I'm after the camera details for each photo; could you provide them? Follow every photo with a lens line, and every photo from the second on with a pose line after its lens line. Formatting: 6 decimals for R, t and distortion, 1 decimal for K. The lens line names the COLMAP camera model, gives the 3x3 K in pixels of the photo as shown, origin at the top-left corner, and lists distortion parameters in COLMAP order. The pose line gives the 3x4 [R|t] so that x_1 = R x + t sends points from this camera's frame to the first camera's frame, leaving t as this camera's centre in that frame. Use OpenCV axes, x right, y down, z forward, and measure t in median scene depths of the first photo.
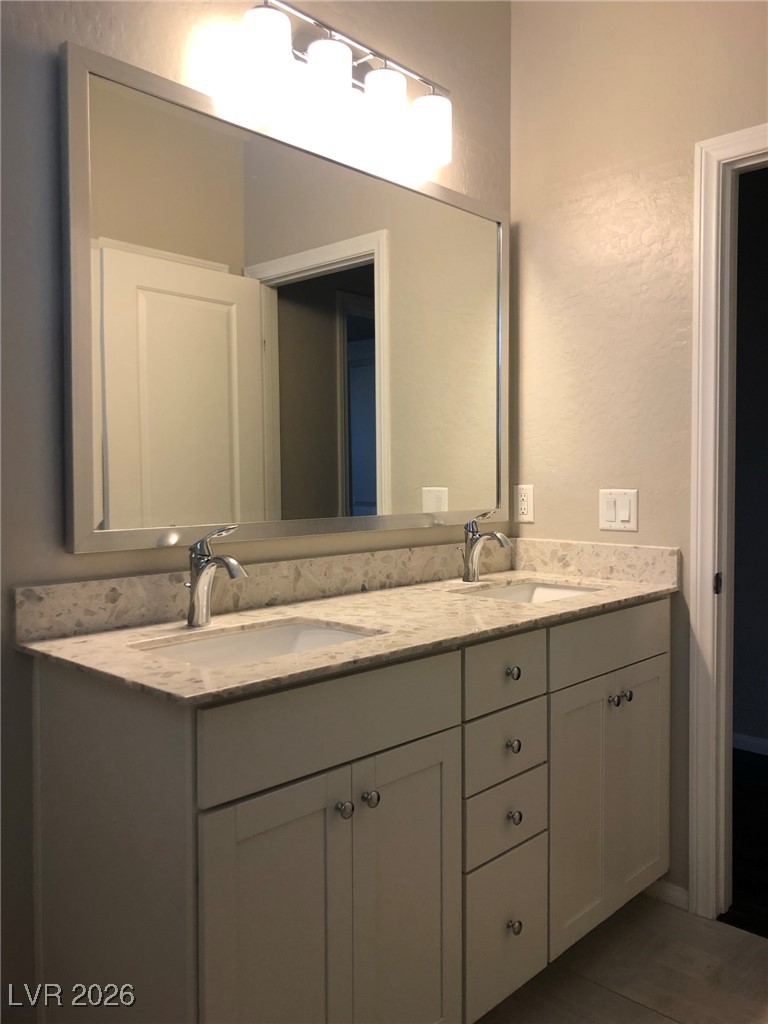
lens RADIAL K [[846.3, 0, 382.8], [0, 846.3, 512.2], [0, 0, 1]] dist [0.023152, -0.017266]
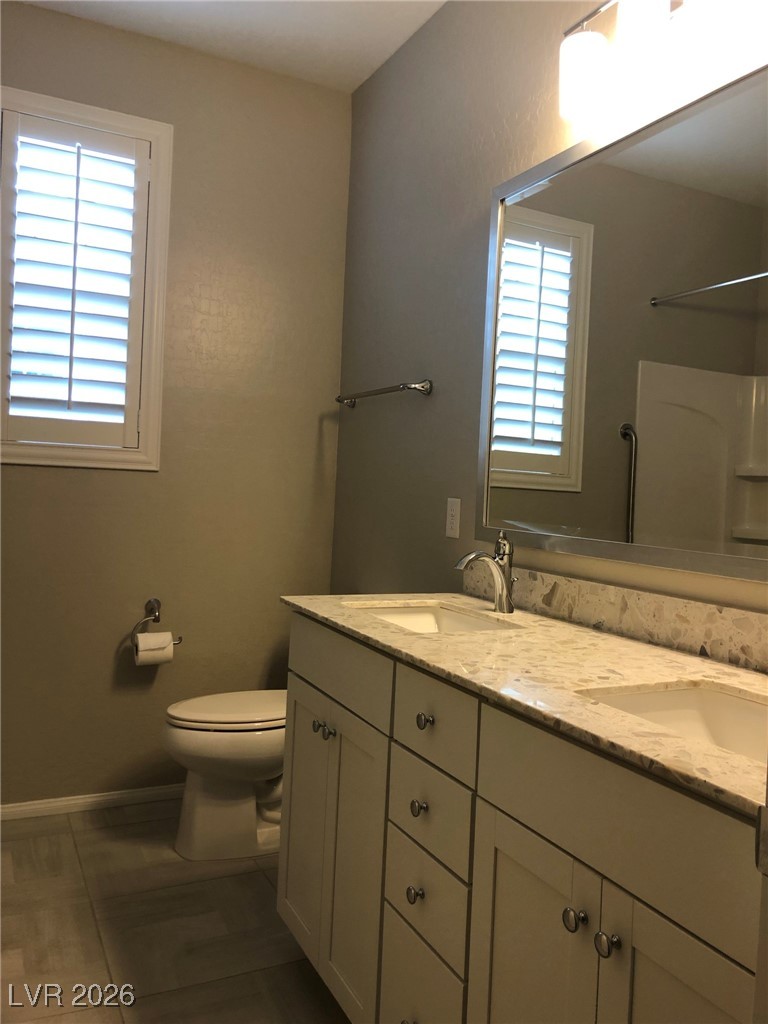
lens RADIAL K [[846.3, 0, 385.4], [0, 846.3, 509.3], [0, 0, 1]] dist [0.023152, -0.017266]
pose [[-0.337065, 0.017986, -0.941310, 0.813474], [-0.091249, 0.994486, 0.051677, -0.048910], [0.937049, 0.103313, -0.333565, 1.044609]]
